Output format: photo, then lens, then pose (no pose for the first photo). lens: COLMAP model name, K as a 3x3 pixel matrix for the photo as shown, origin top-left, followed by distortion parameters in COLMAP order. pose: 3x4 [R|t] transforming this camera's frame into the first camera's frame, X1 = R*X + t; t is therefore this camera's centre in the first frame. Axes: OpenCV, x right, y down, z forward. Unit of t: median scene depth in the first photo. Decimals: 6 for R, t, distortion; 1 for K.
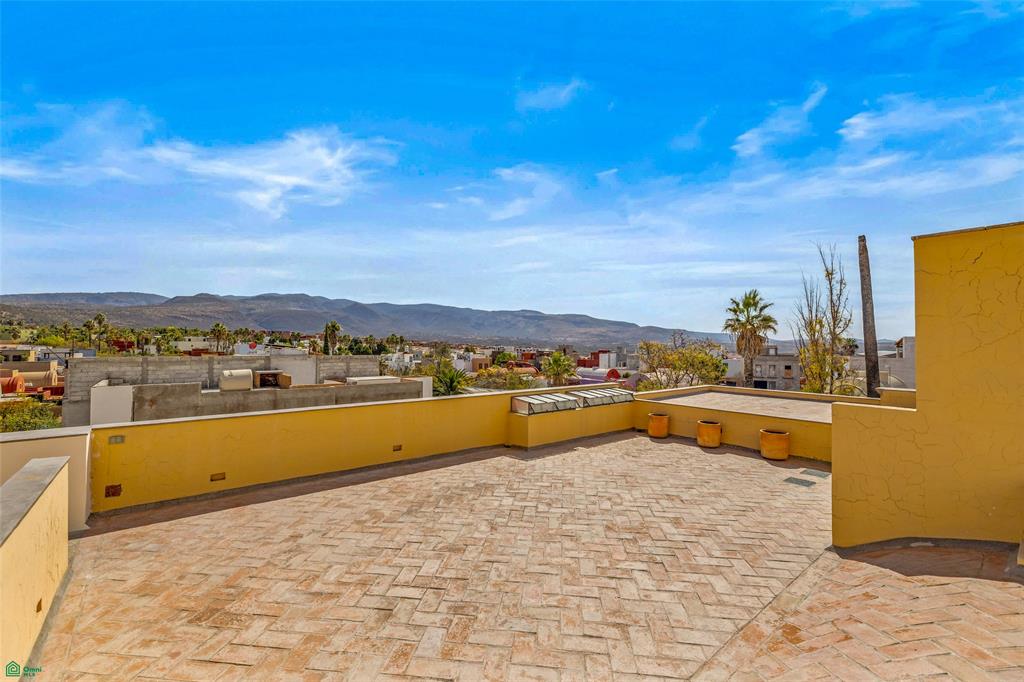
lens RADIAL K [[436.6, 0, 512.0], [0, 436.6, 341.0], [0, 0, 1]] dist [-0.000507, -0.000198]
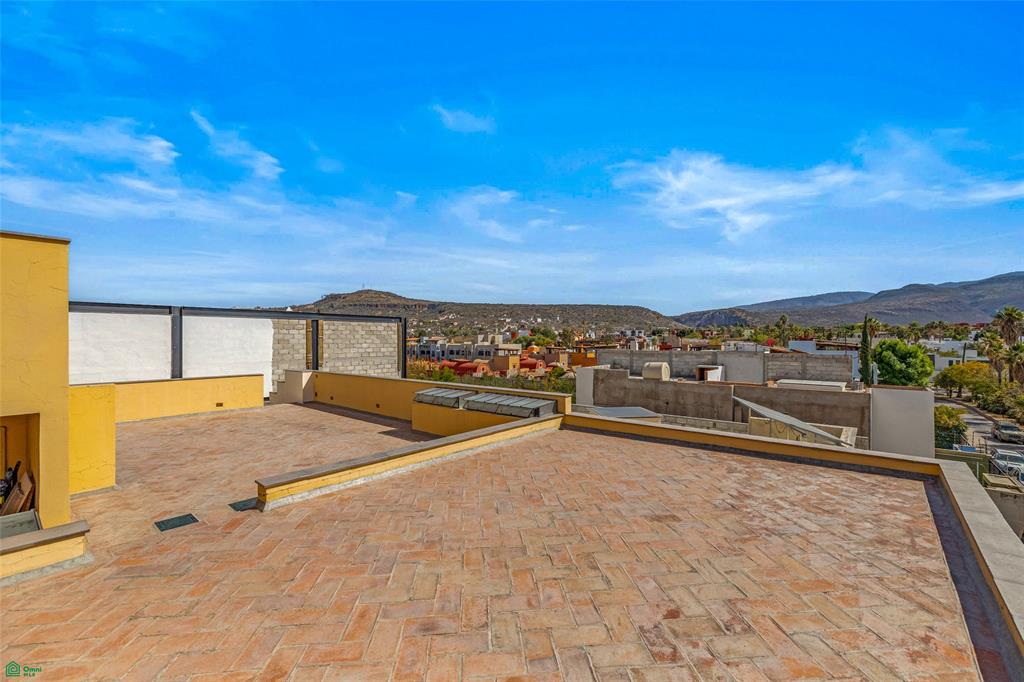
lens RADIAL K [[436.6, 0, 512.0], [0, 436.6, 341.0], [0, 0, 1]] dist [-0.000507, -0.000198]
pose [[0.178525, -0.000538, -0.983935, 1.981266], [0.008087, 0.999967, 0.000921, 0.020450], [0.983902, -0.008122, 0.178524, 1.726689]]
